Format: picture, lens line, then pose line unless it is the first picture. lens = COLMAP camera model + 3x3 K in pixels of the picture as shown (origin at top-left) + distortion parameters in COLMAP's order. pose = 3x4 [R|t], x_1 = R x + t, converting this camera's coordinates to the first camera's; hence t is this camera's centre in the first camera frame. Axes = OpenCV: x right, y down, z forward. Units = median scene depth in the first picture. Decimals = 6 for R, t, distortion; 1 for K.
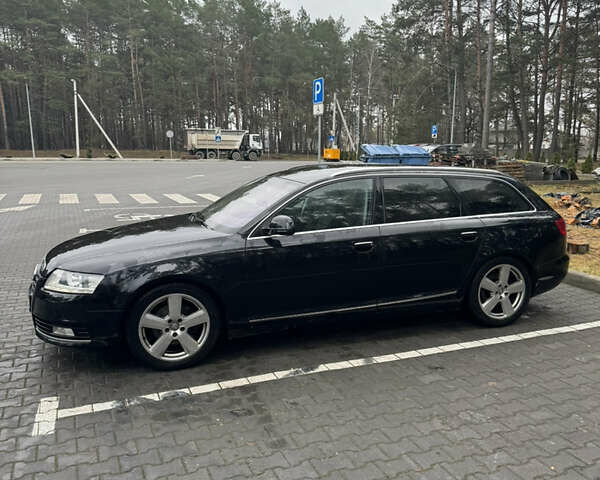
lens RADIAL K [[560.5, 0, 300.0], [0, 560.5, 240.0], [0, 0, 1]] dist [0.187891, -0.370249]
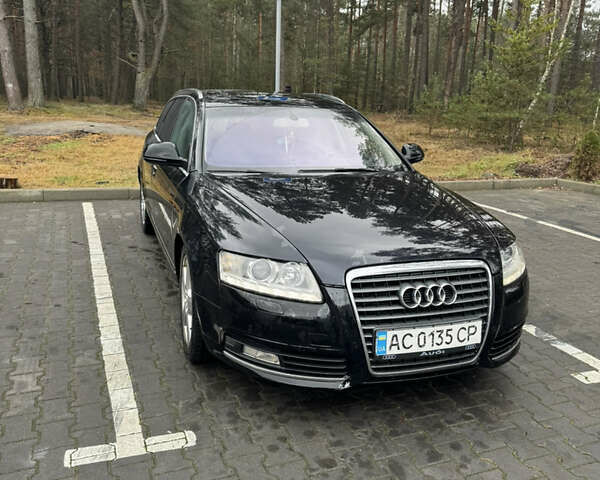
lens RADIAL K [[560.5, 0, 300.0], [0, 560.5, 240.0], [0, 0, 1]] dist [0.187891, -0.370249]
pose [[-0.001528, -0.253787, 0.967259, -1.152555], [0.134759, 0.958385, 0.251672, -0.175633], [-0.990877, 0.130731, 0.032736, 1.307318]]
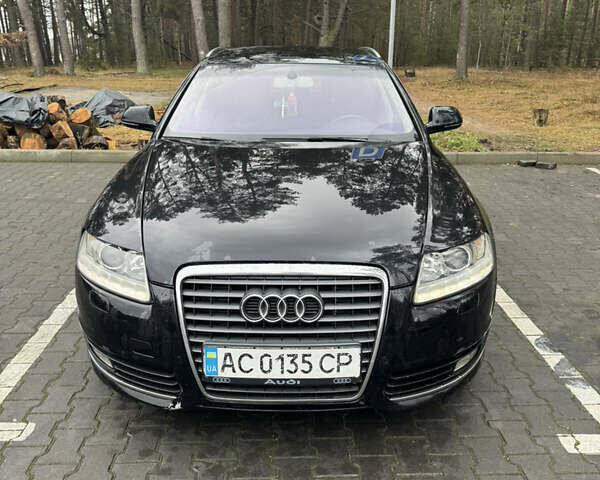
lens RADIAL K [[560.5, 0, 300.0], [0, 560.5, 240.0], [0, 0, 1]] dist [0.187891, -0.370249]
pose [[0.341395, -0.299693, 0.890861, -0.961851], [0.158277, 0.952601, 0.259808, -0.115566], [-0.926498, 0.052306, 0.372648, 0.991209]]
